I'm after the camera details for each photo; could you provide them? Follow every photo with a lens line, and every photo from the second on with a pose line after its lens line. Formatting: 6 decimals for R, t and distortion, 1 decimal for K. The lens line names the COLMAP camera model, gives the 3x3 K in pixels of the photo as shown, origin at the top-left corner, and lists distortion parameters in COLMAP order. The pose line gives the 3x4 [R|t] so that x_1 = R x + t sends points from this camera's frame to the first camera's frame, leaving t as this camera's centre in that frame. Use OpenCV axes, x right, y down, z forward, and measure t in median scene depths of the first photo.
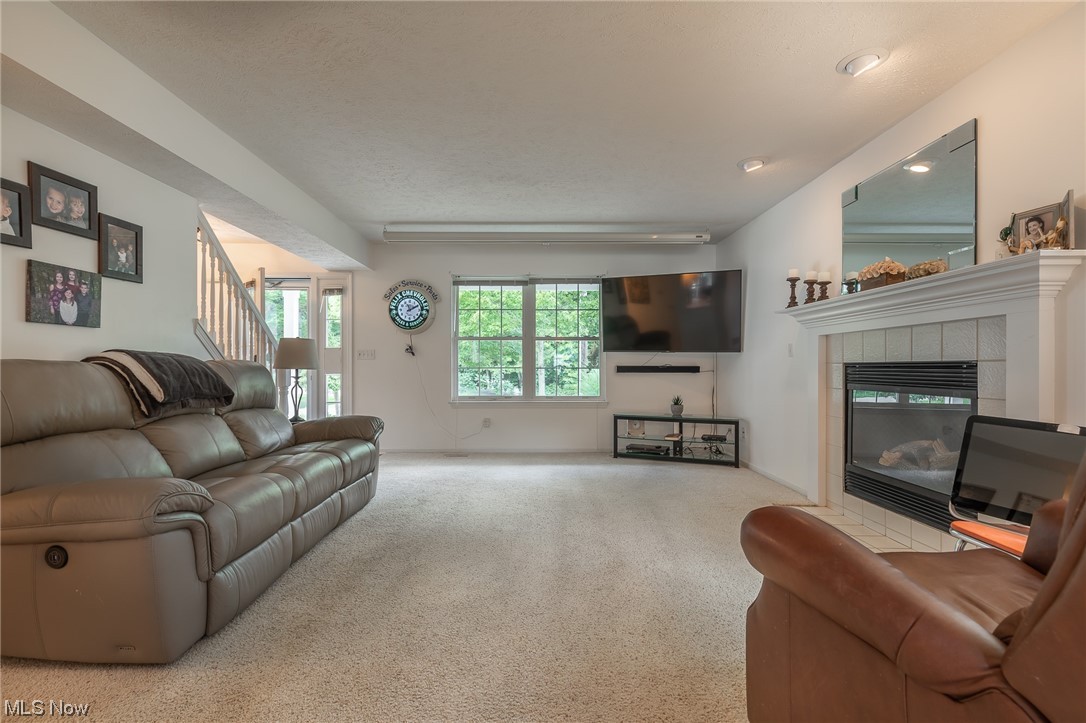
lens RADIAL K [[484.8, 0, 539.3], [0, 484.8, 363.4], [0, 0, 1]] dist [0.002242, -0.000028]
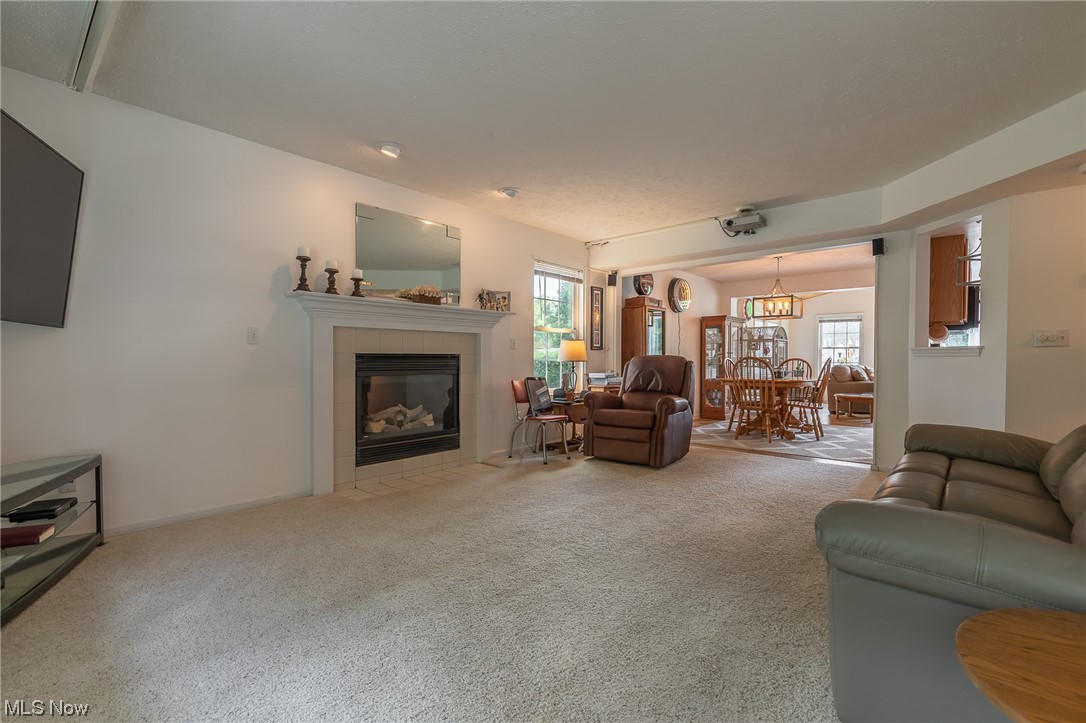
lens RADIAL K [[484.8, 0, 538.5], [0, 484.8, 366.9], [0, 0, 1]] dist [0.002242, -0.000028]
pose [[-0.733536, -0.017661, 0.679421, -0.494440], [-0.008245, 0.999820, 0.017088, 0.007670], [-0.679601, 0.006933, -0.733550, 1.676230]]
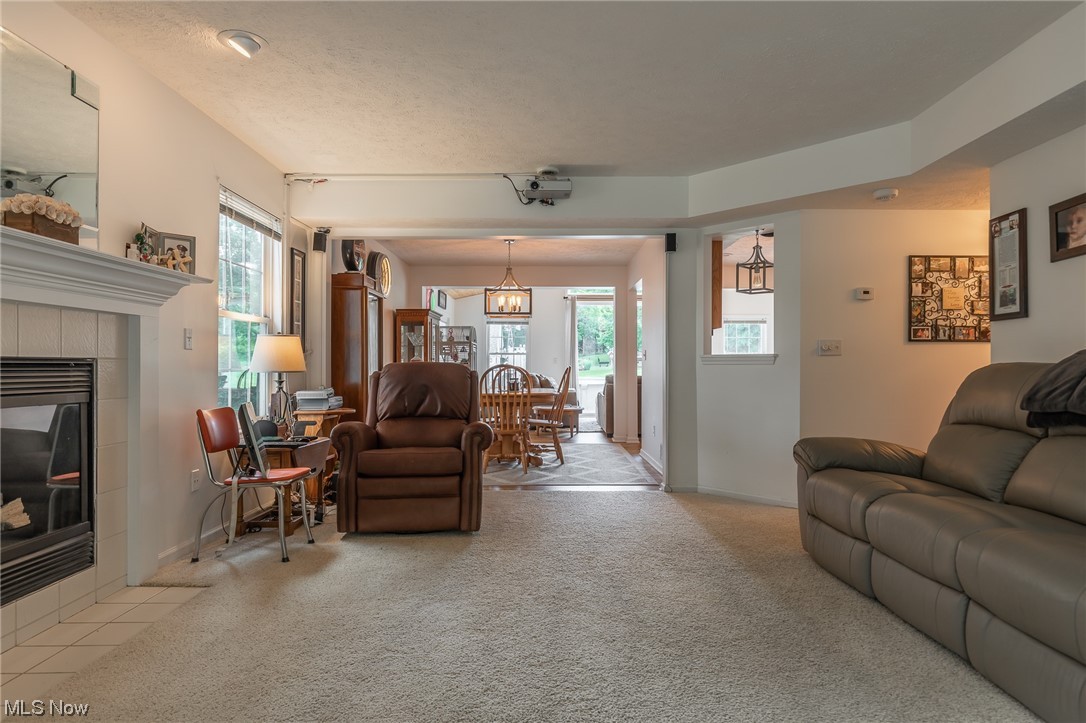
lens RADIAL K [[634.4, 0, 547.3], [0, 634.4, 363.8], [0, 0, 1]] dist [0.001725, -0.002904]
pose [[-0.999843, -0.005254, 0.016927, 0.038238], [-0.005400, 0.999948, -0.008601, 0.007832], [-0.016881, -0.008691, -0.999820, 1.630492]]
